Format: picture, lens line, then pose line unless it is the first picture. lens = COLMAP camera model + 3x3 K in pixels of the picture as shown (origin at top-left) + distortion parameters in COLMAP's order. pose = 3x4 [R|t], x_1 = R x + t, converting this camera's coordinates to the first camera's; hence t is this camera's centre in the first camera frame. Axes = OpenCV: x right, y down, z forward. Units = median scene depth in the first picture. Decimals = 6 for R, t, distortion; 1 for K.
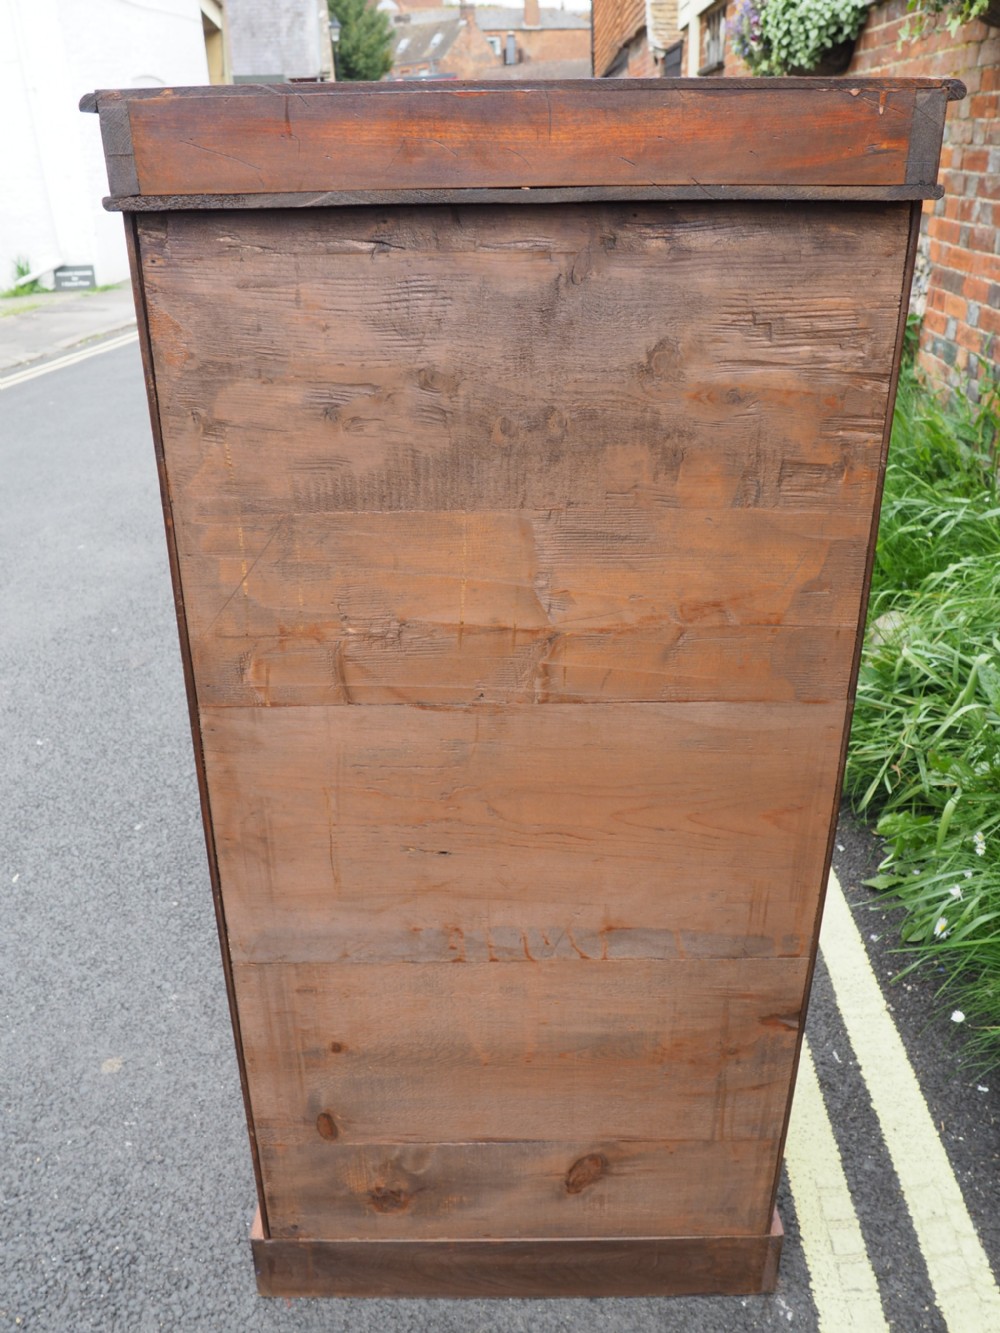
lens RADIAL K [[1127.3, 0, 497.1], [0, 1127.3, 667.1], [0, 0, 1]] dist [-0.048284, 0.021717]
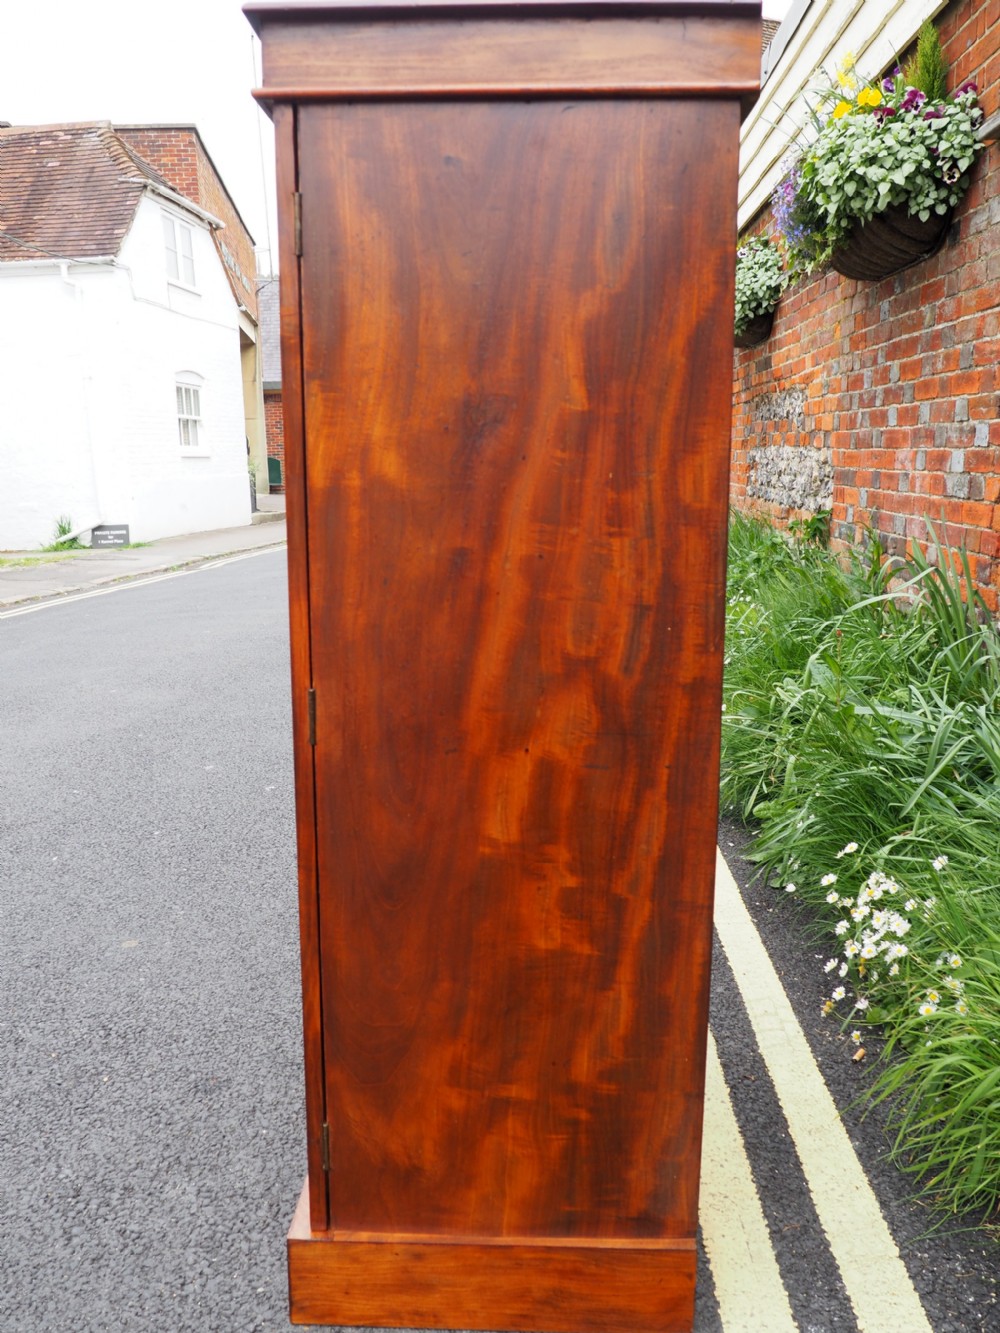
lens RADIAL K [[1127.3, 0, 498.9], [0, 1127.3, 668.0], [0, 0, 1]] dist [-0.048284, 0.021717]
pose [[0.999973, 0.006578, -0.003296, 0.038509], [-0.007190, 0.968619, -0.248448, 0.191186], [0.001558, 0.248465, 0.968640, -0.158606]]
